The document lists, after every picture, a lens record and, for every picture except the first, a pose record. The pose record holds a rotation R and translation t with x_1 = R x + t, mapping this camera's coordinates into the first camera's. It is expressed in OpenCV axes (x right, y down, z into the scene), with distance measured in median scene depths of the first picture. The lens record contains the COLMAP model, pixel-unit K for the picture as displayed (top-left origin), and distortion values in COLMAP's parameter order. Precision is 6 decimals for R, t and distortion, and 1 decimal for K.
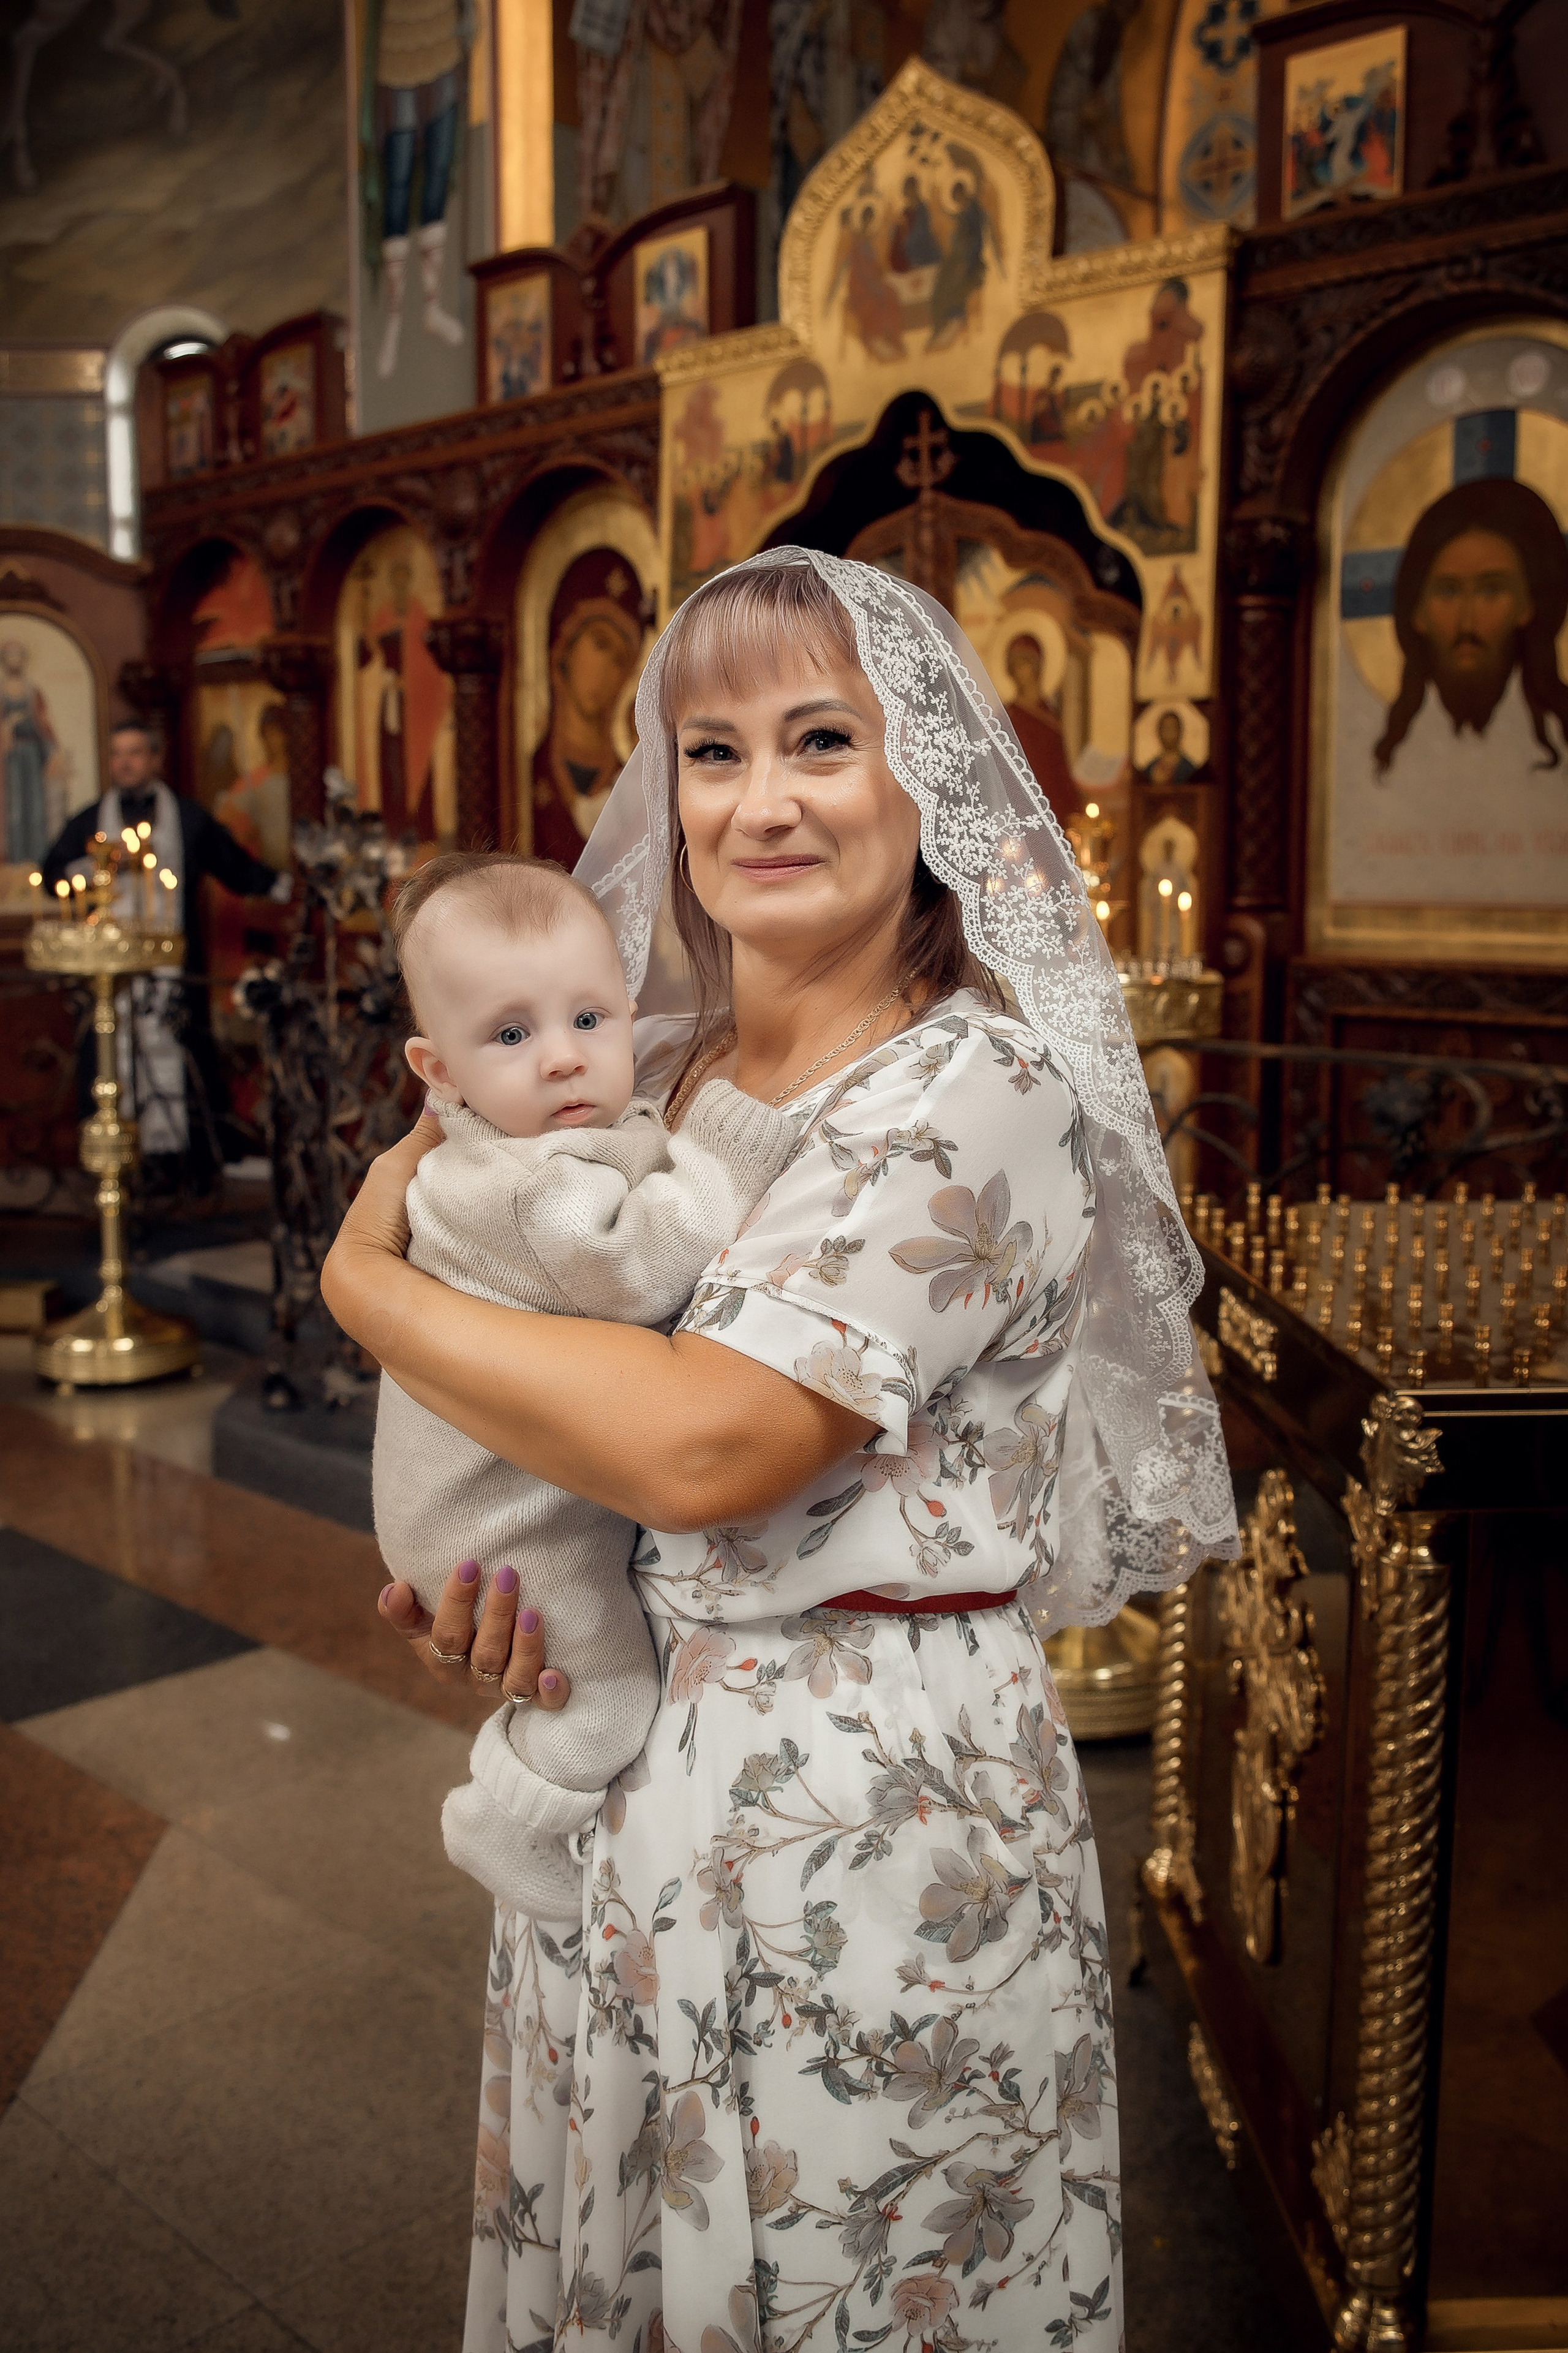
lens RADIAL K [[2177.9, 0, 777.3], [0, 2177.9, 1164.9], [0, 0, 1]] dist [-0.111897, 0.116136]
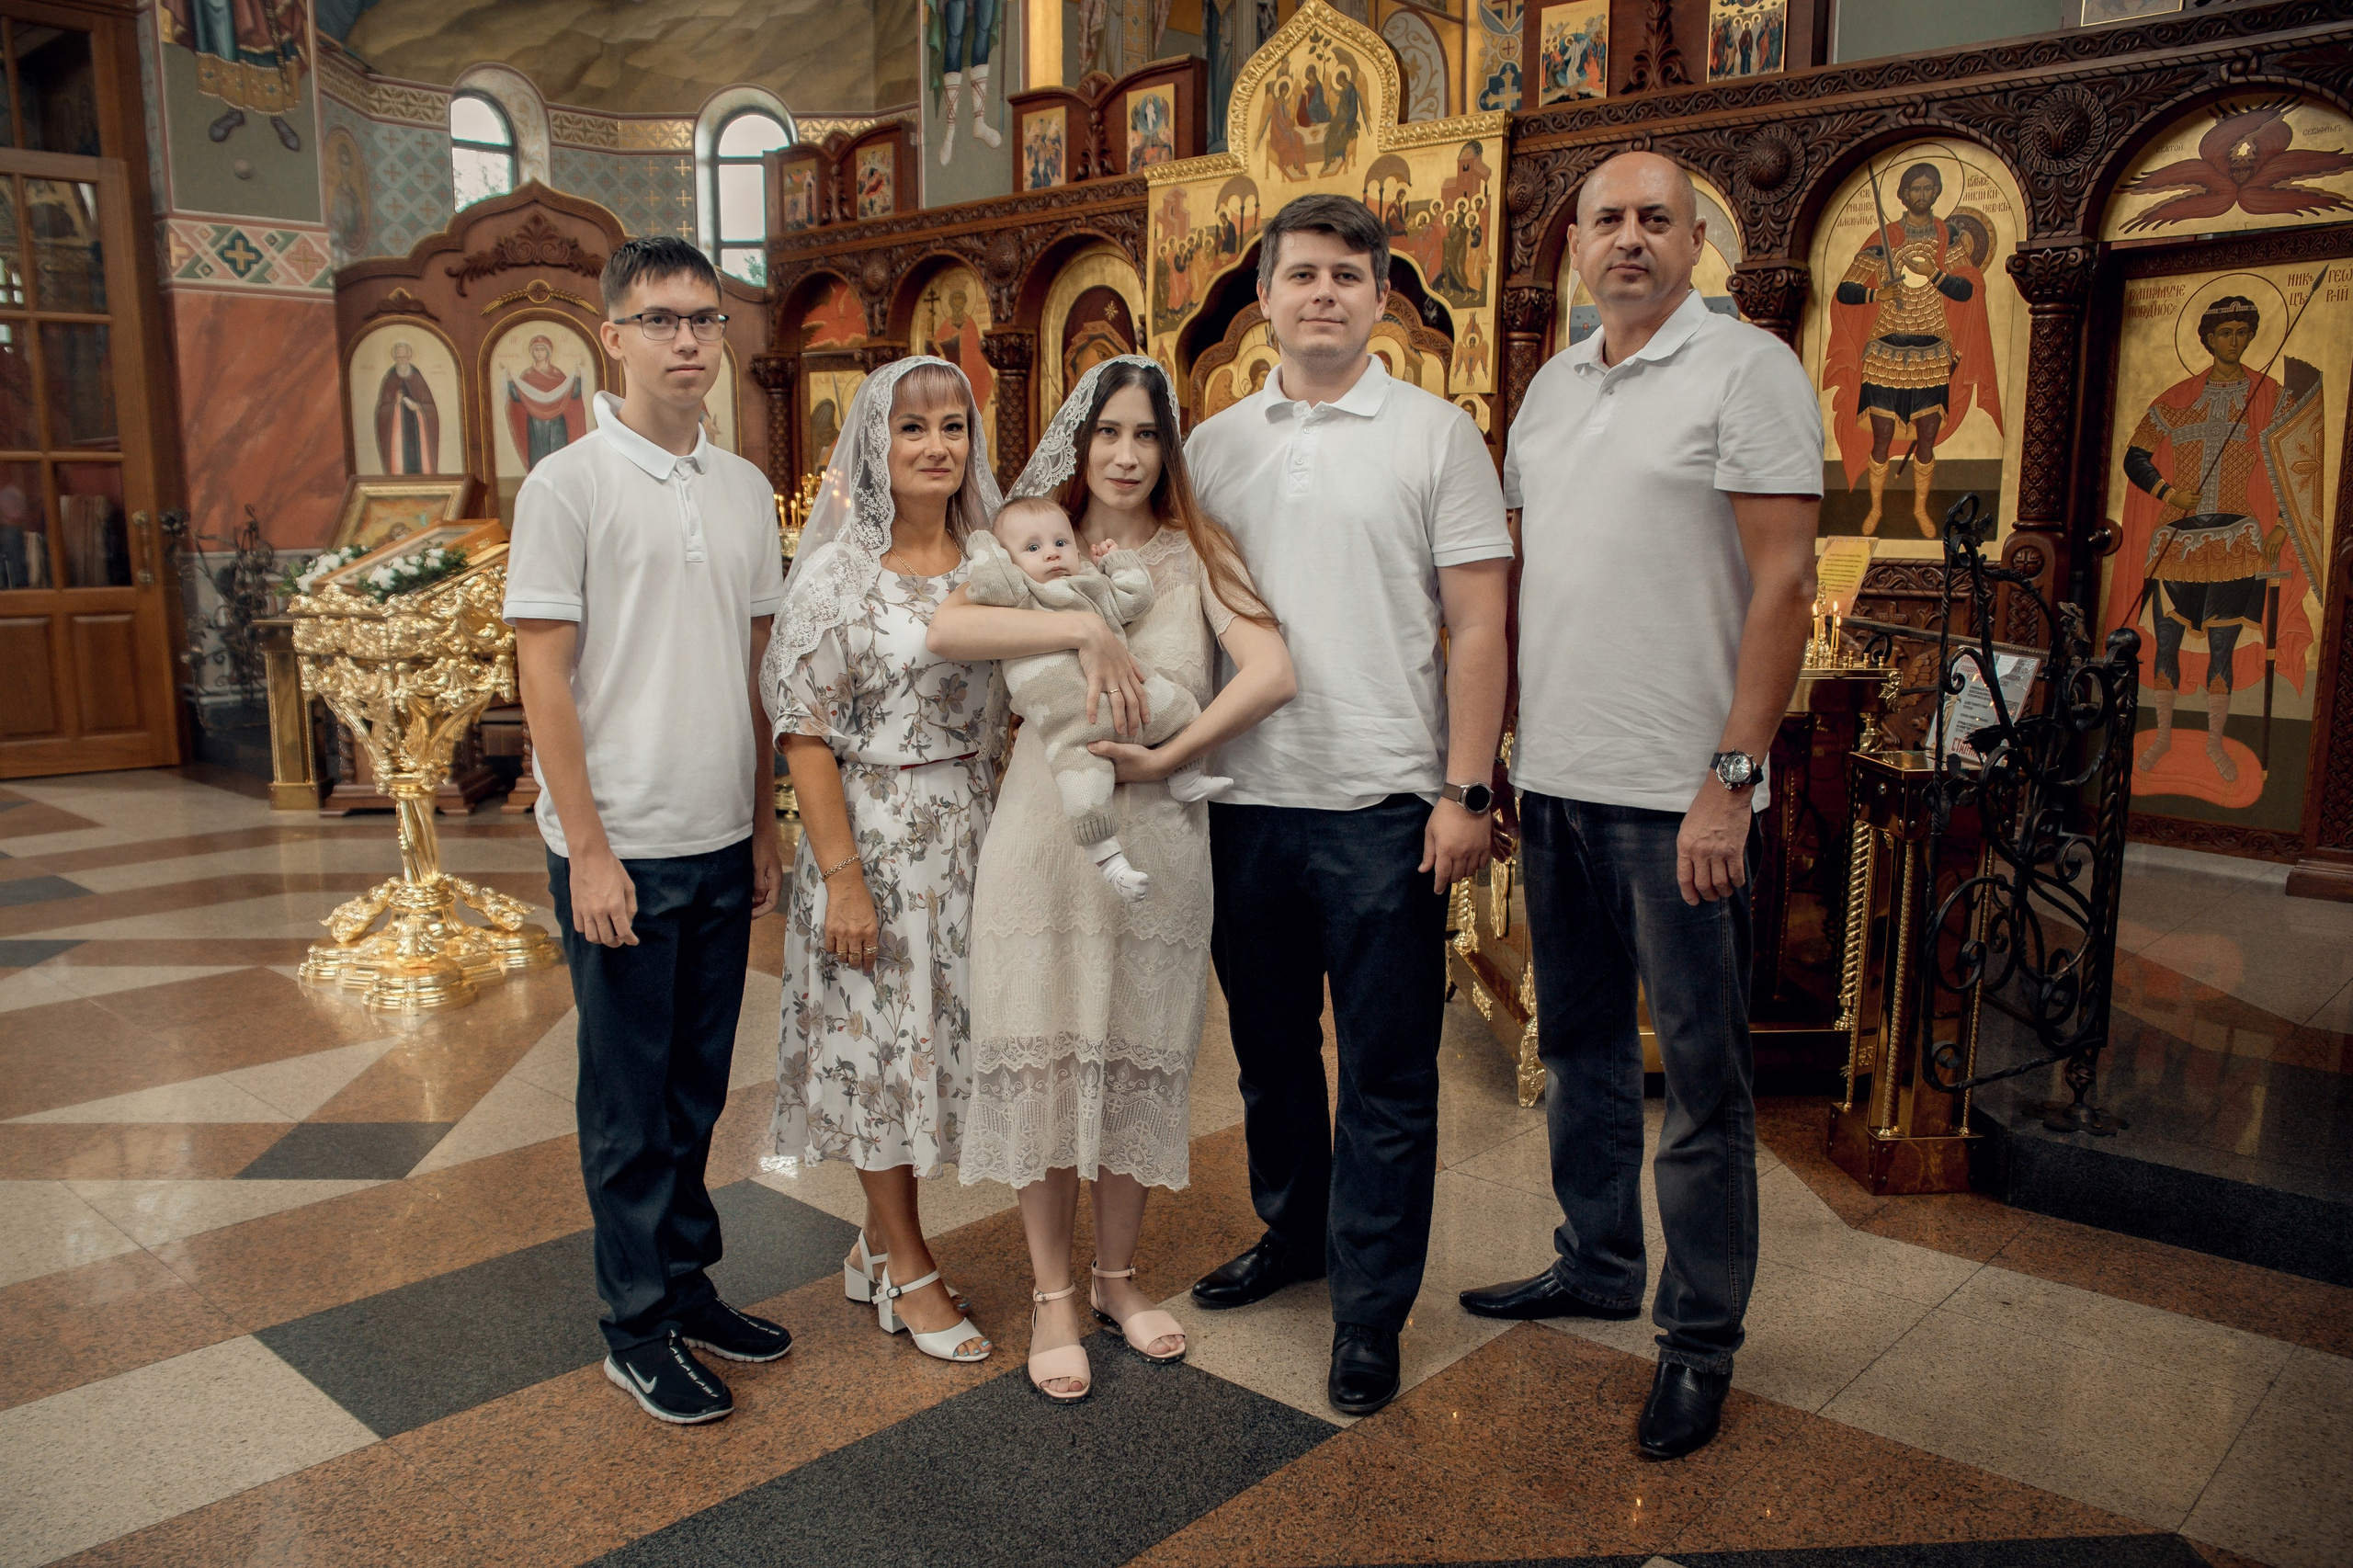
lens RADIAL K [[1869.5, 0, 1133.9], [0, 1869.5, 868.9], [0, 0, 1]] dist [-0.126109, 0.118990]
pose [[0.999999, -0.000860, 0.000579, -0.069382], [0.000826, 0.998358, 0.057281, 0.061592], [-0.000628, -0.057281, 0.998358, -0.397445]]
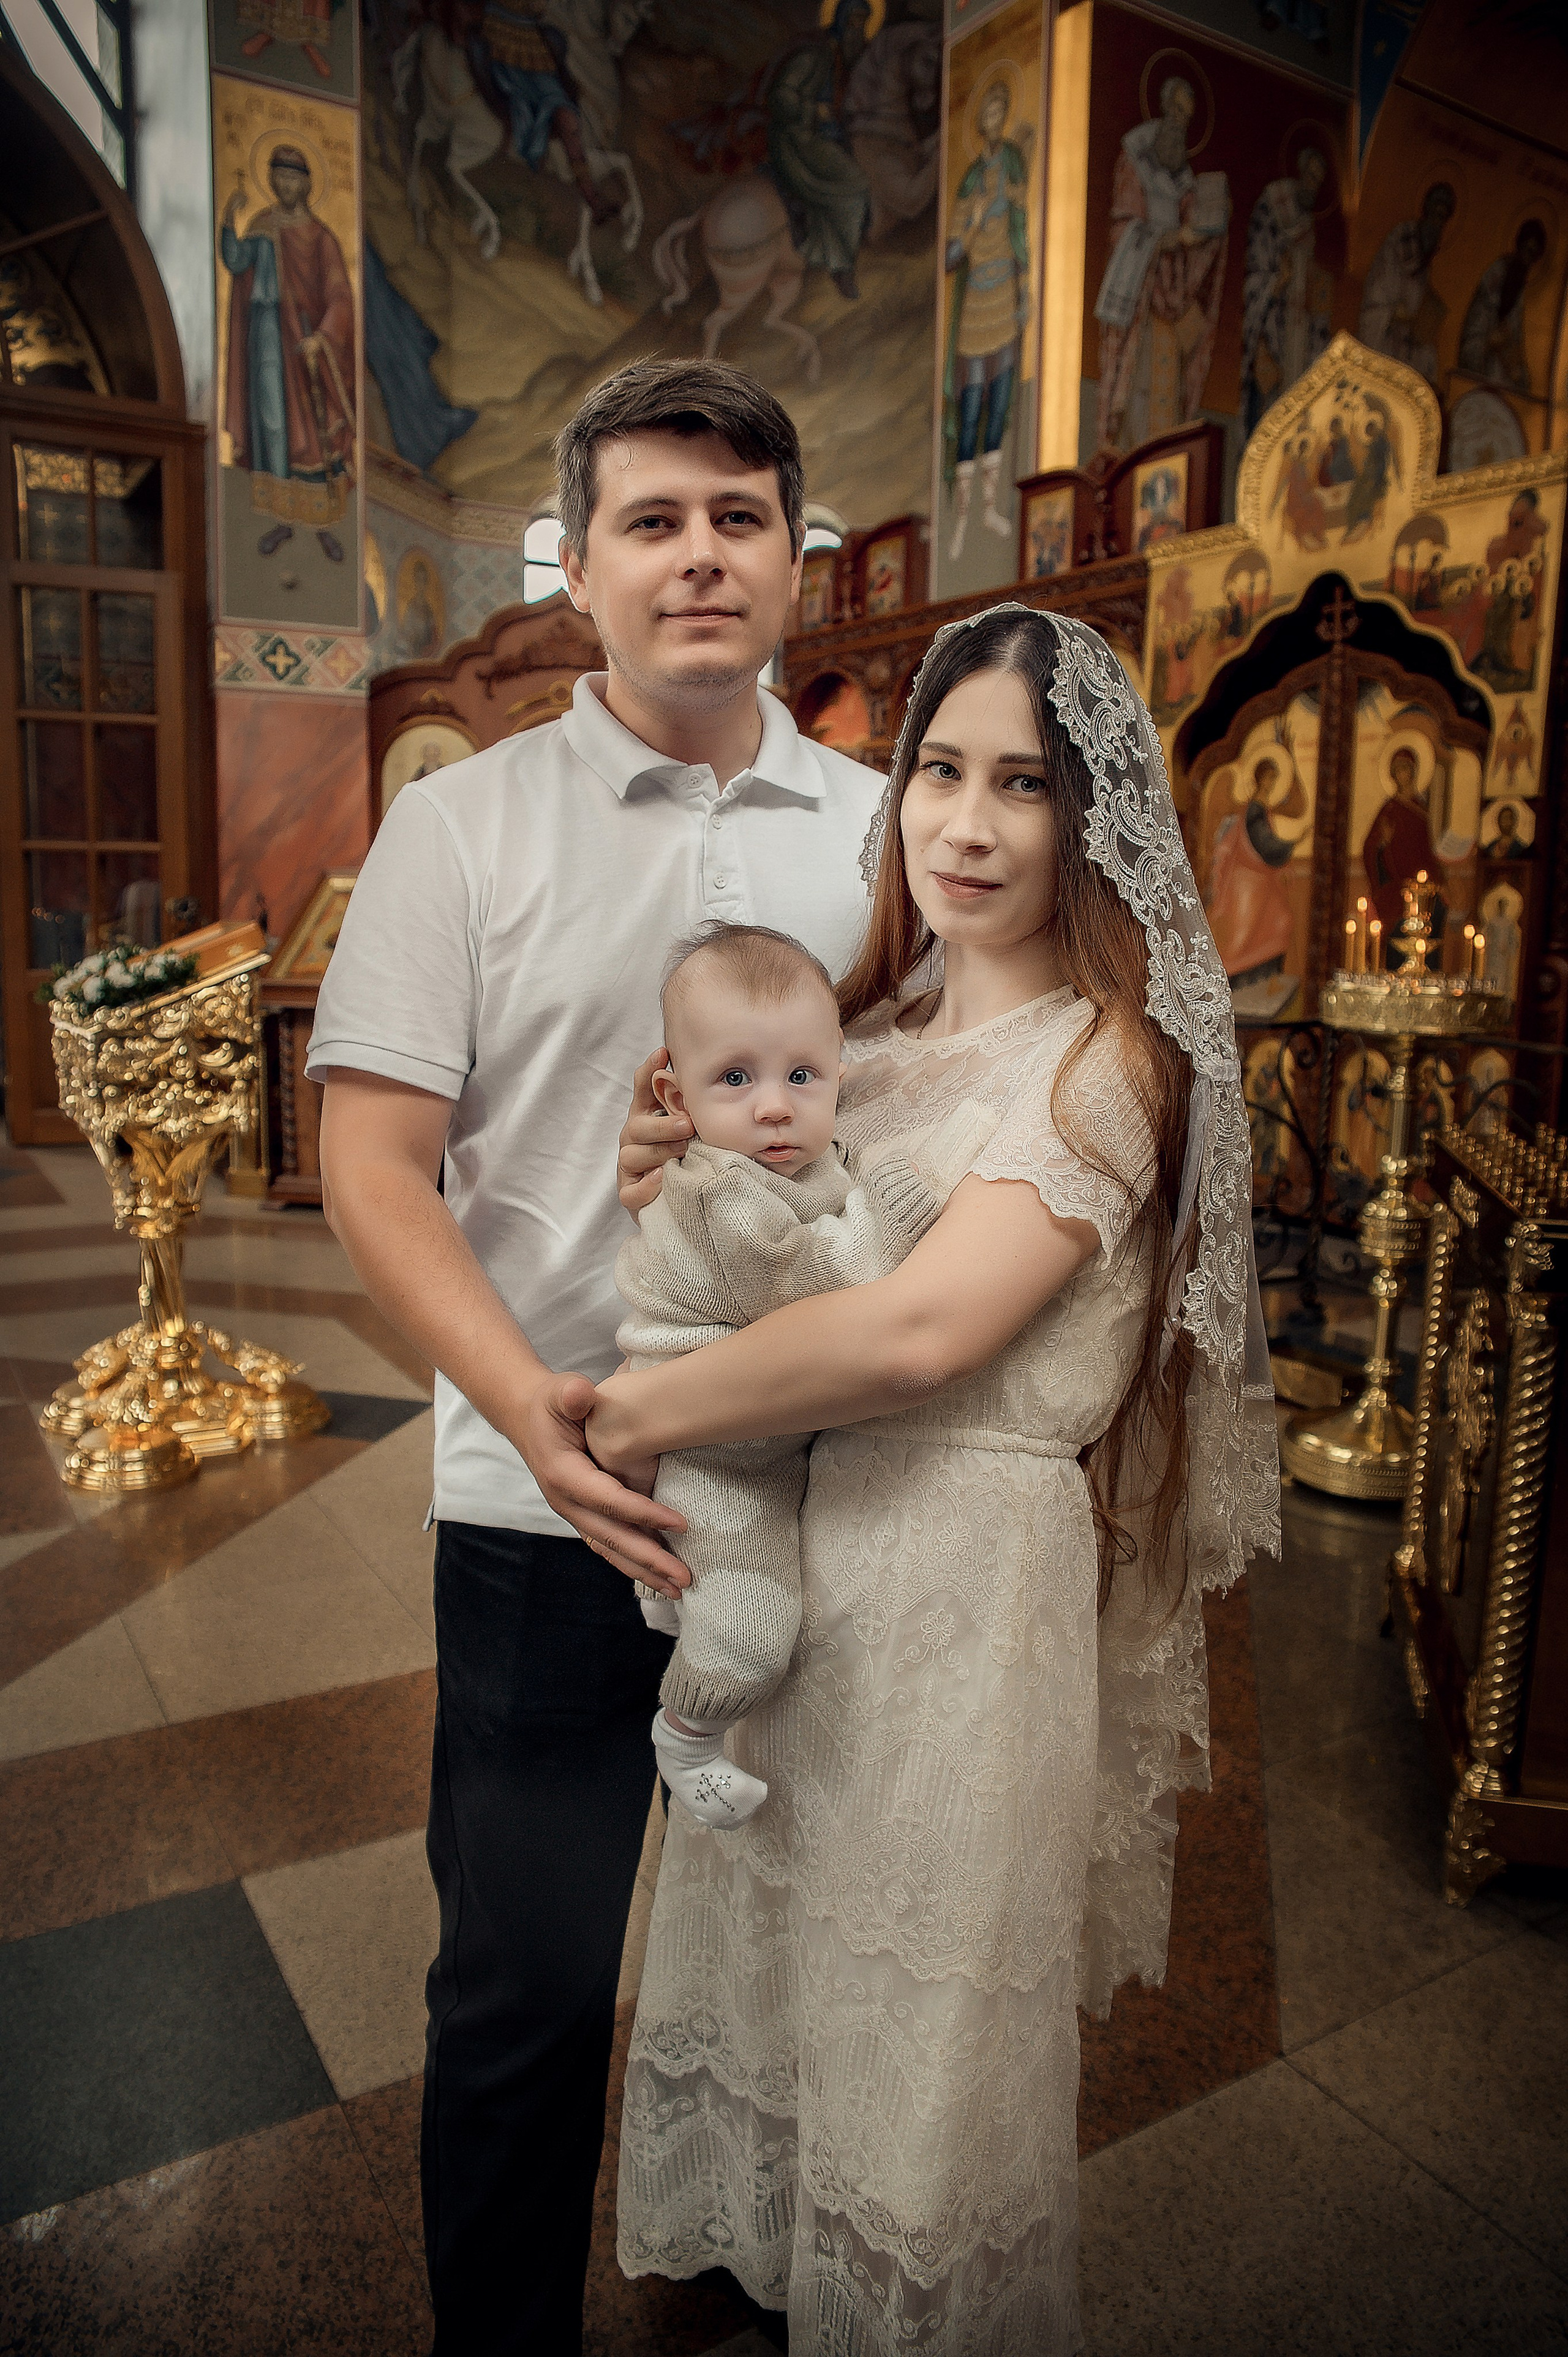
lens RADIAL K [[1660.1, 0, 784.0], [0, 1660.1, 1178.5], [0, 0, 1]] dist [-0.131080, 0.102017]
pose [[0.965009, 0.061030, -0.255017, 0.011669], [-0.054387, 0.997974, 0.033026, 0.016381], [0.256516, -0.018000, 0.966372, -0.106309]]
